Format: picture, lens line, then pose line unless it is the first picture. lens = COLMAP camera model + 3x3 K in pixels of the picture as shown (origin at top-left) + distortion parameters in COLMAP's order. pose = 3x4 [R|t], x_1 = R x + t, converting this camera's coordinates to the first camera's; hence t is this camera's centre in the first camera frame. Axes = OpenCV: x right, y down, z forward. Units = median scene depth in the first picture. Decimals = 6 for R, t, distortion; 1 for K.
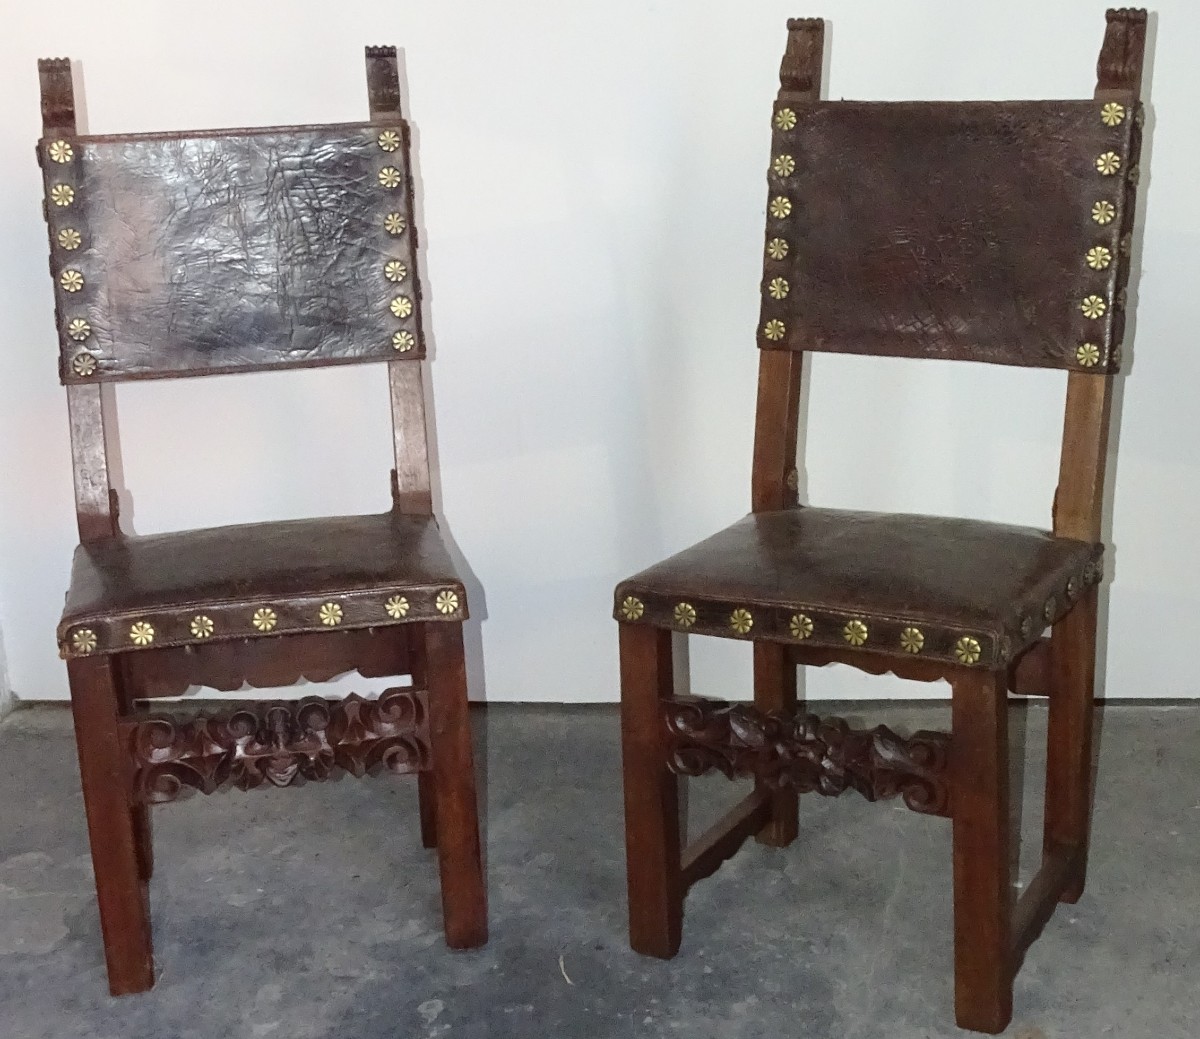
lens RADIAL K [[2008.0, 0, 624.2], [0, 2008.0, 598.6], [0, 0, 1]] dist [-0.008881, 0.000000]
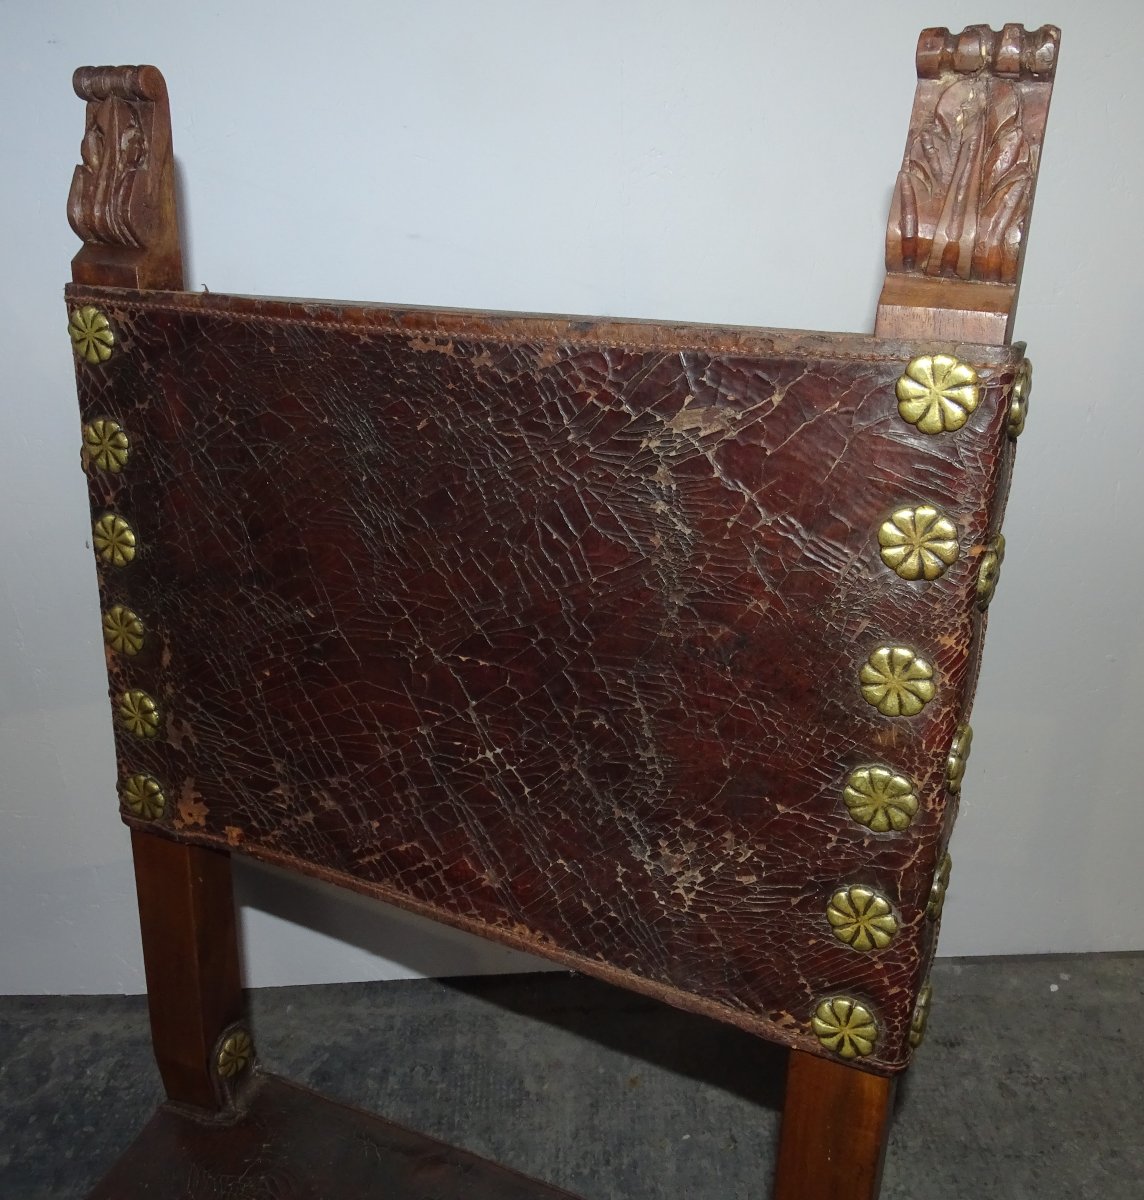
lens RADIAL K [[1127.9, 0, 571.9], [0, 1127.9, 598.9], [0, 0, 1]] dist [-0.013634, 0.000000]
pose [[0.997107, -0.046941, 0.059776, 0.163837], [0.035494, 0.983044, 0.179901, -0.227430], [-0.067207, -0.177259, 0.981867, 0.773519]]
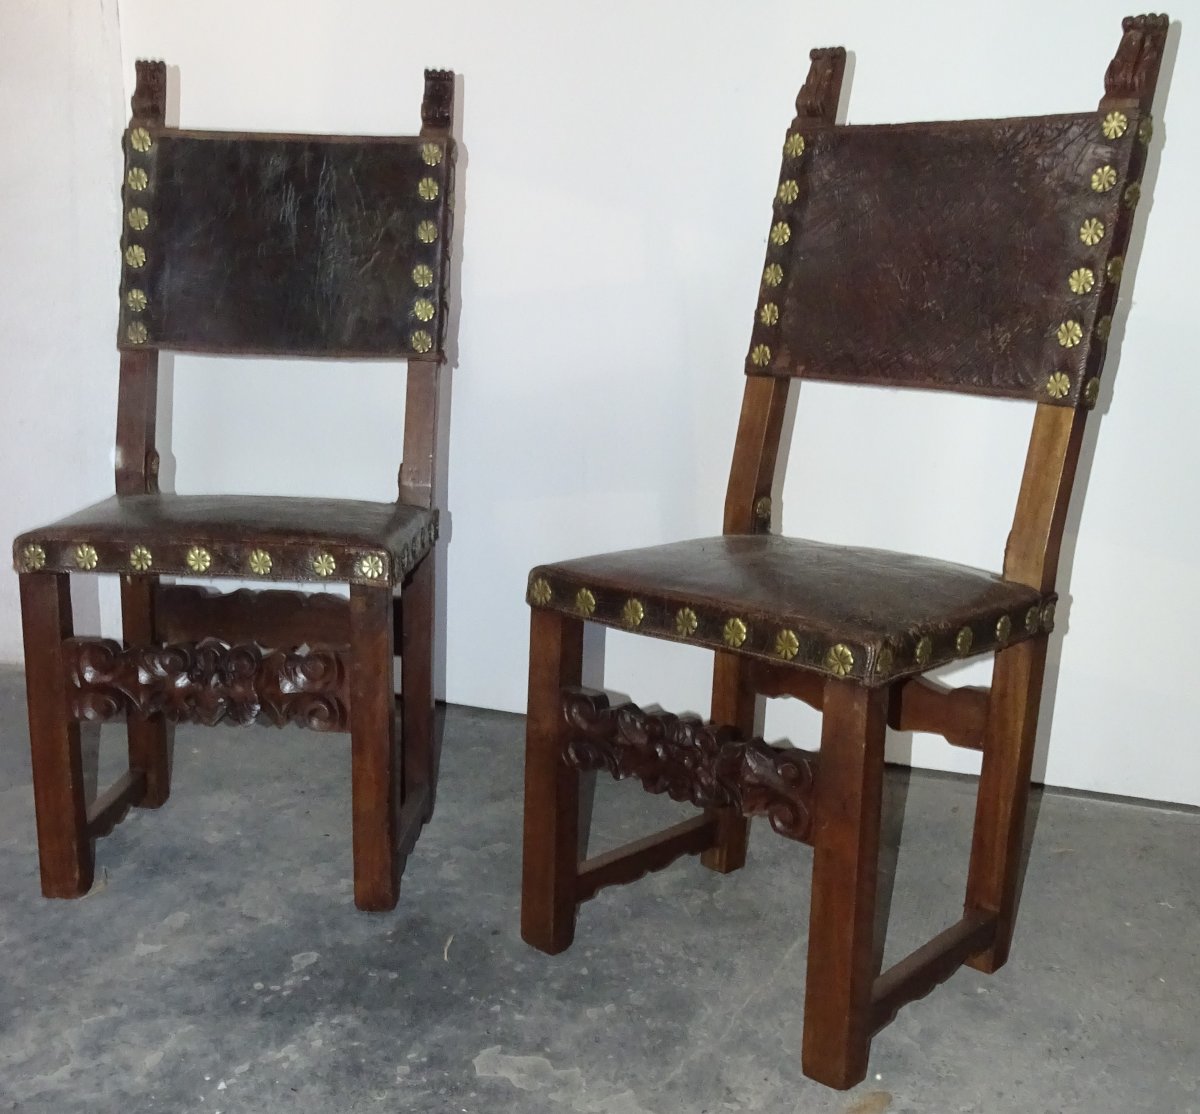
lens RADIAL K [[1434.4, 0, 582.6], [0, 1434.4, 676.1], [0, 0, 1]] dist [-0.009563, 0.000000]
pose [[0.966896, 0.131434, -0.218716, 0.172122], [-0.137954, 0.990329, -0.014741, 0.049930], [0.214663, 0.044426, 0.975677, 0.295006]]
